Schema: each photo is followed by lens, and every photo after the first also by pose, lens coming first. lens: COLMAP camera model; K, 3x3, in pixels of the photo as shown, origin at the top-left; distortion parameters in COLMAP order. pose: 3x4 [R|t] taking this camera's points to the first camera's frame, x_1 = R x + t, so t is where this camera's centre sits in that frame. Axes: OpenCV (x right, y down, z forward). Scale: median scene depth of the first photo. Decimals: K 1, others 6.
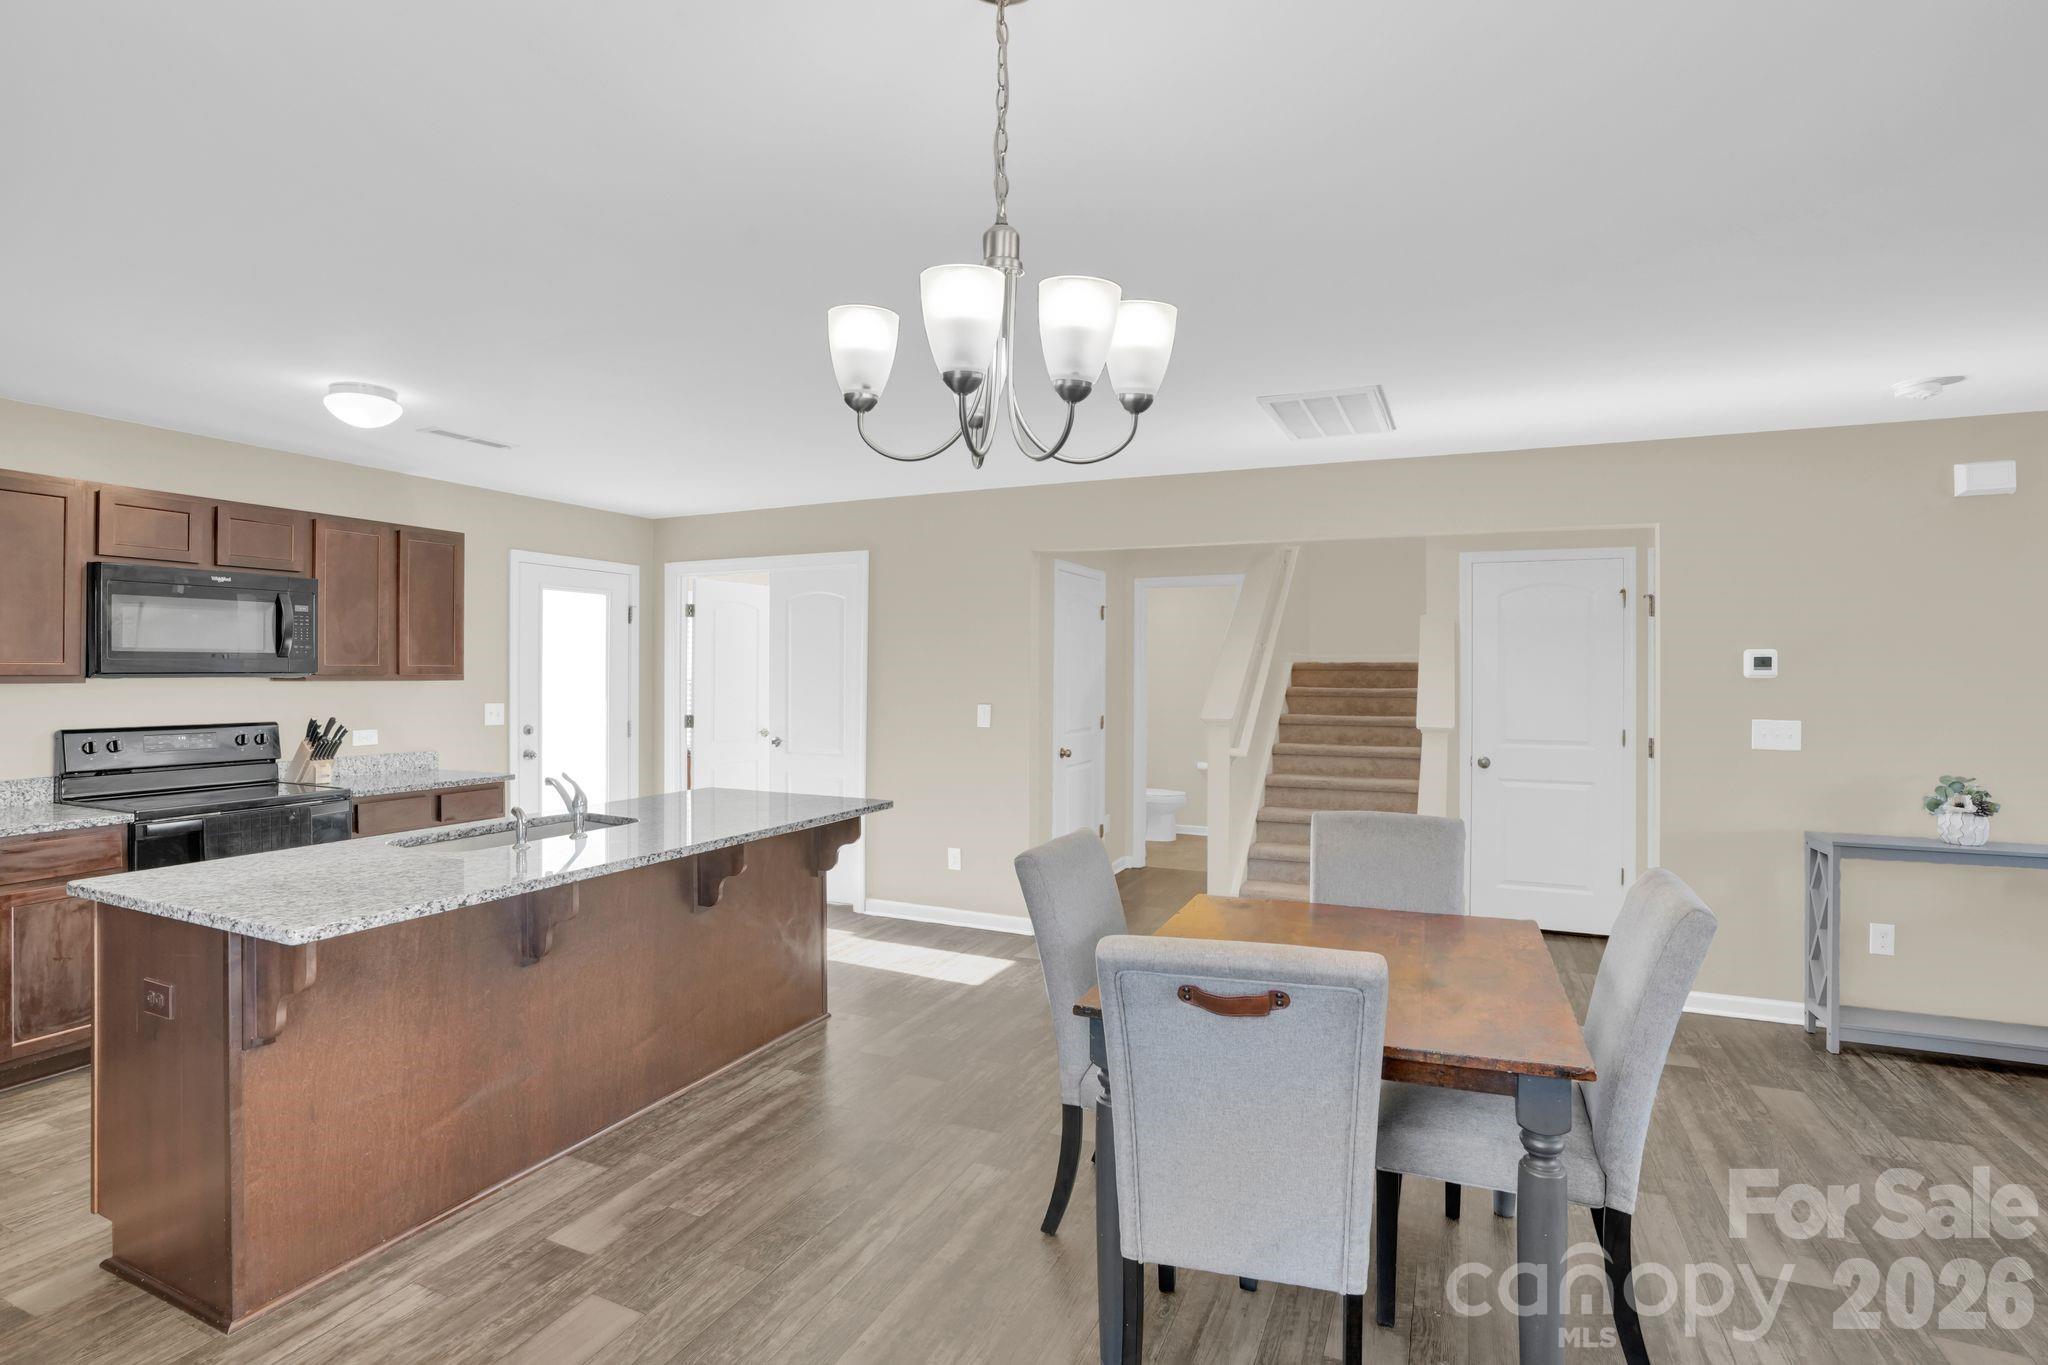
lens RADIAL K [[957.5, 0, 1040.3], [0, 957.5, 668.2], [0, 0, 1]] dist [-0.069436, 0.023729]
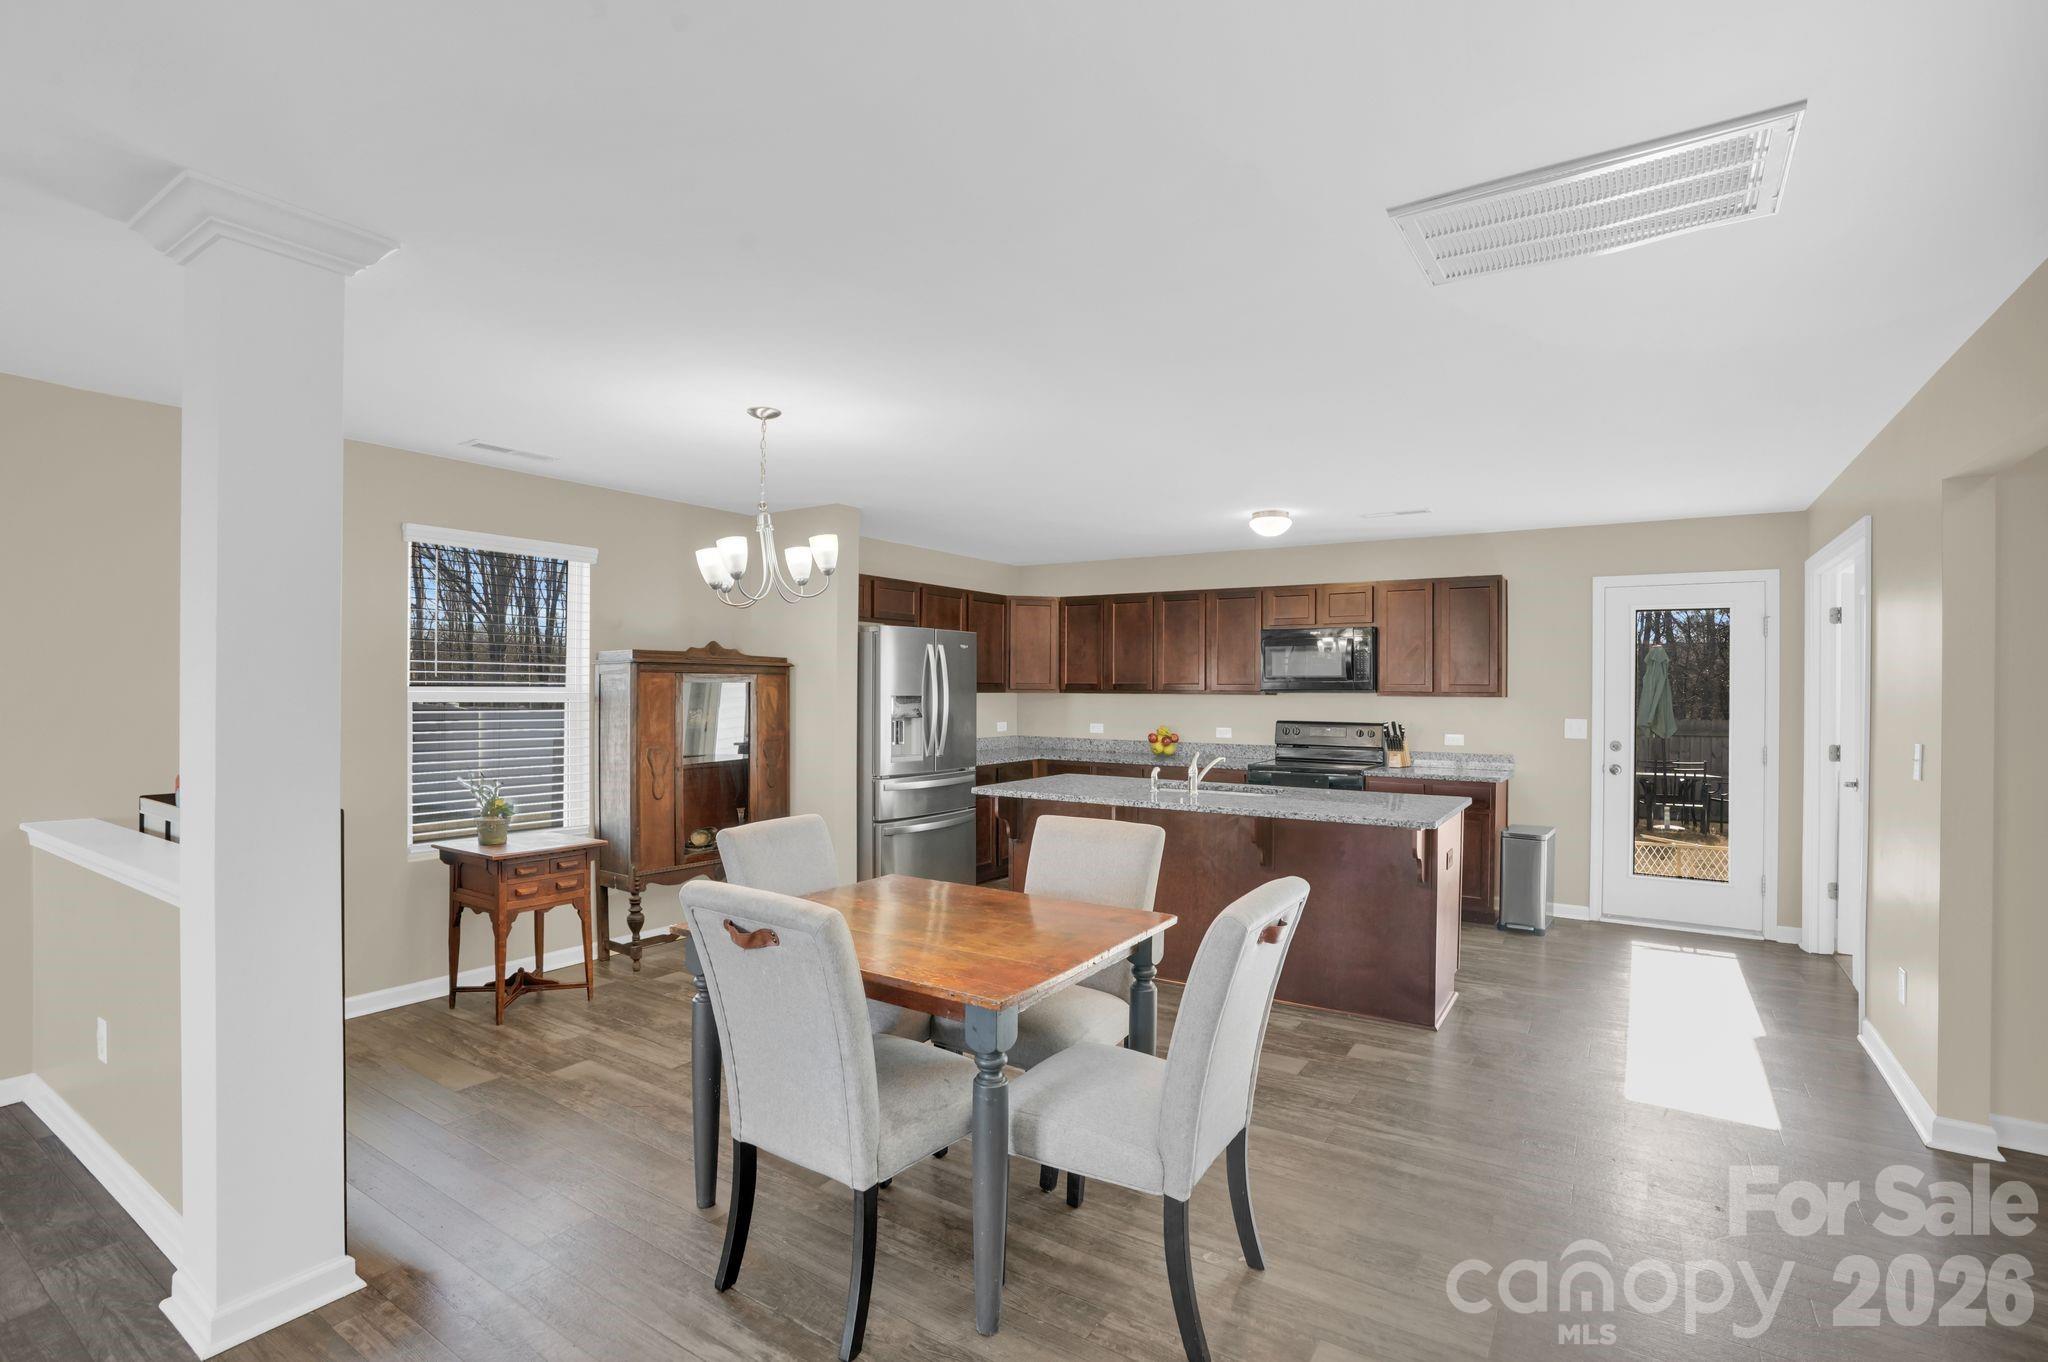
lens RADIAL K [[957.5, 0, 1034.5], [0, 957.5, 680.2], [0, 0, 1]] dist [-0.069436, 0.023729]
pose [[-0.164219, -0.011034, -0.986362, 0.857211], [-0.003395, 0.999938, -0.010621, 0.007414], [0.986418, 0.001605, -0.164246, 0.777465]]
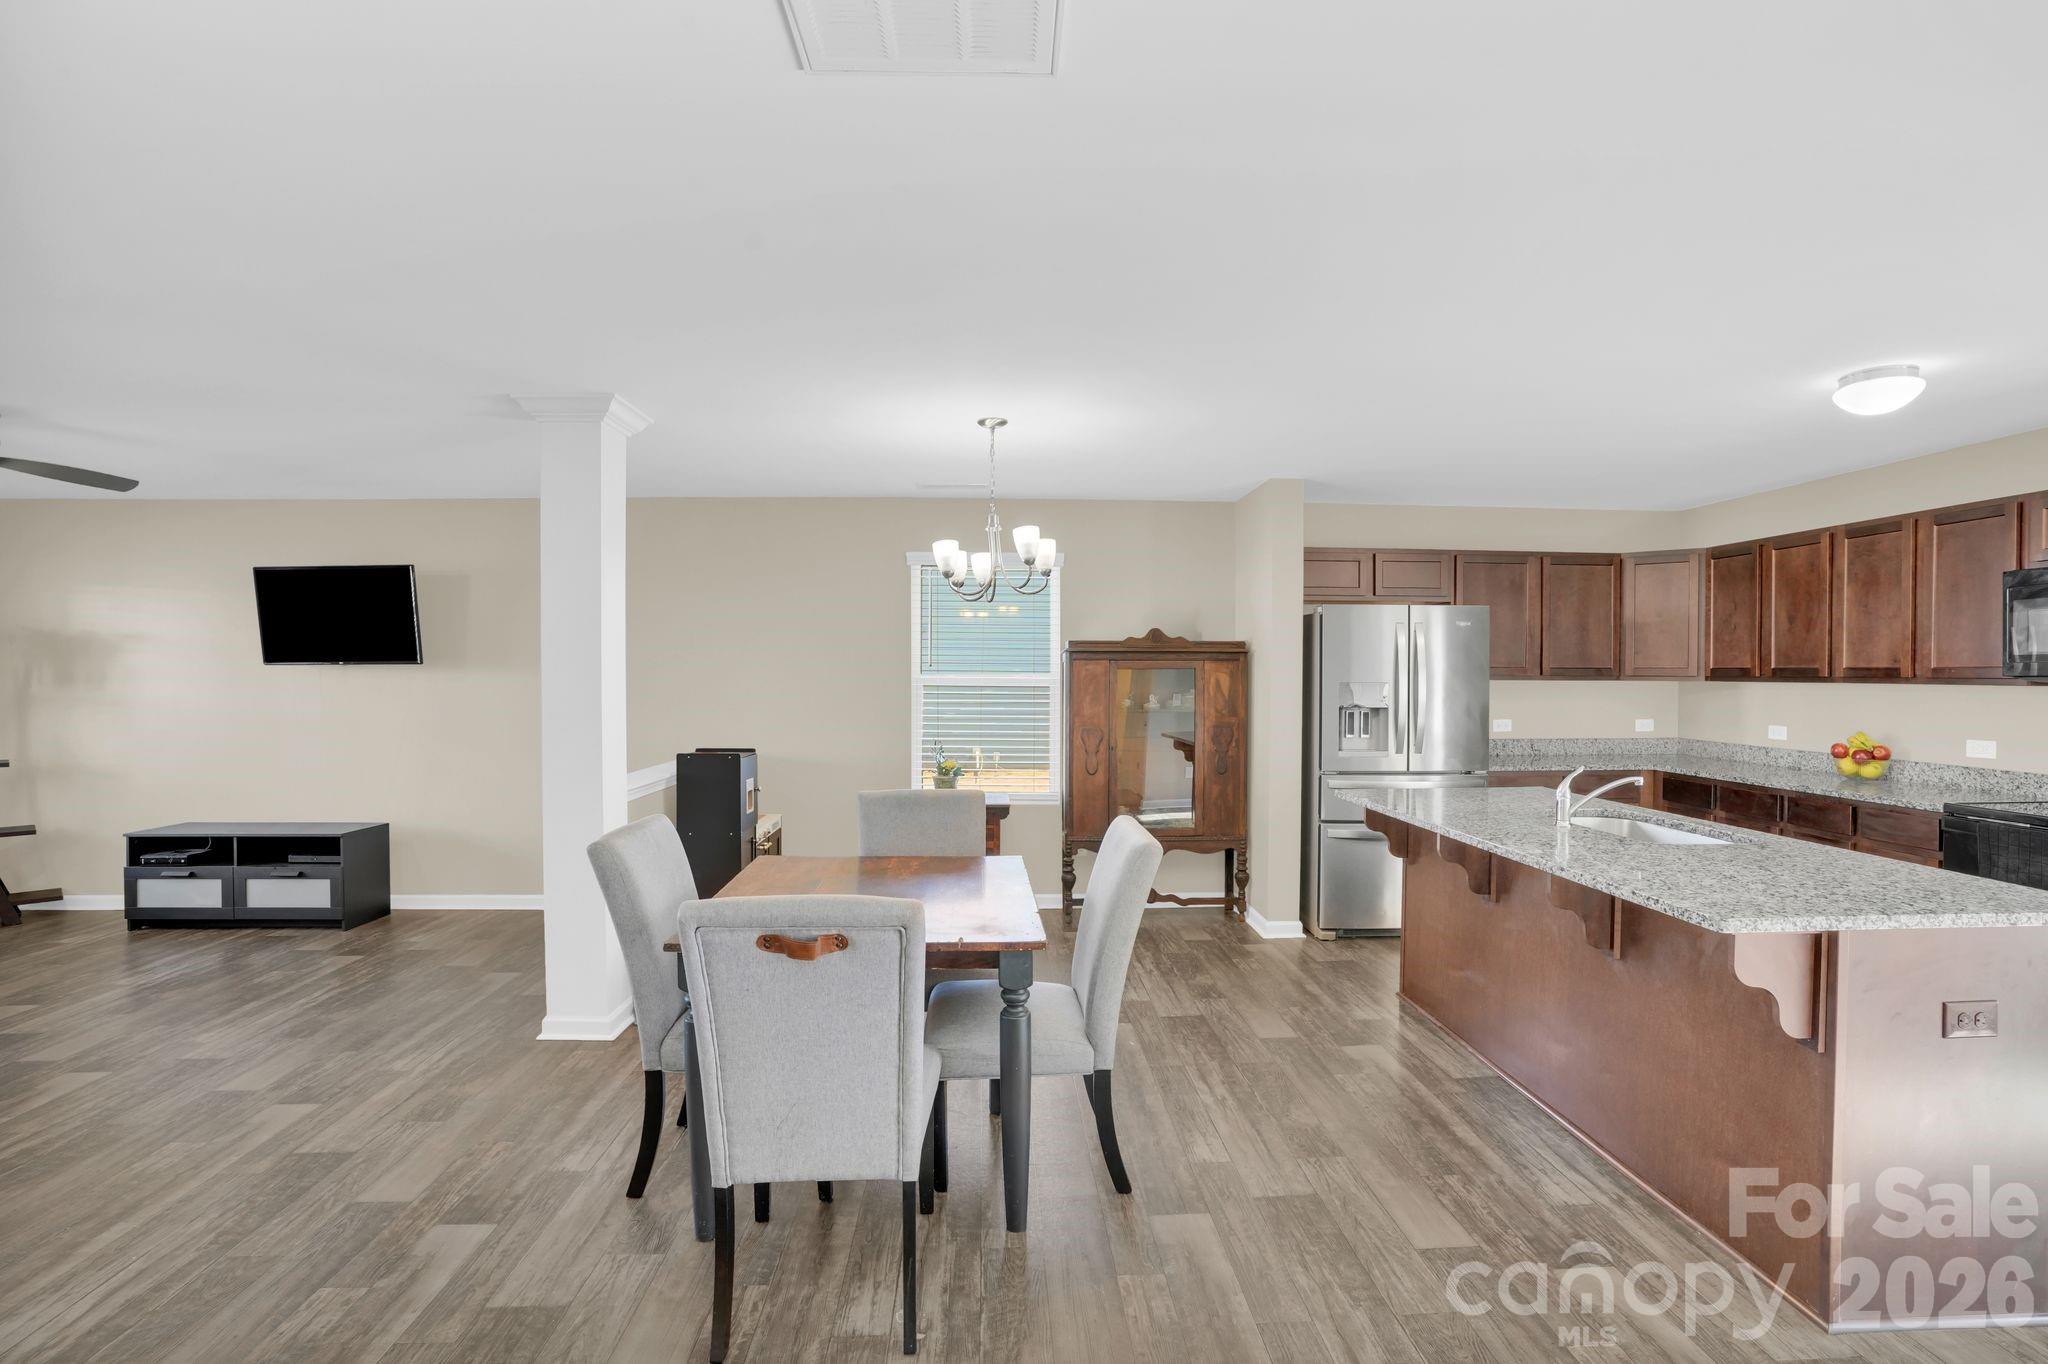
lens RADIAL K [[957.5, 0, 1023.0], [0, 957.5, 680.2], [0, 0, 1]] dist [-0.069436, 0.023729]
pose [[-0.896932, -0.001021, -0.442168, 0.411882], [-0.003906, 0.999977, 0.005615, 0.007381], [0.442152, 0.006764, -0.896915, 1.297515]]
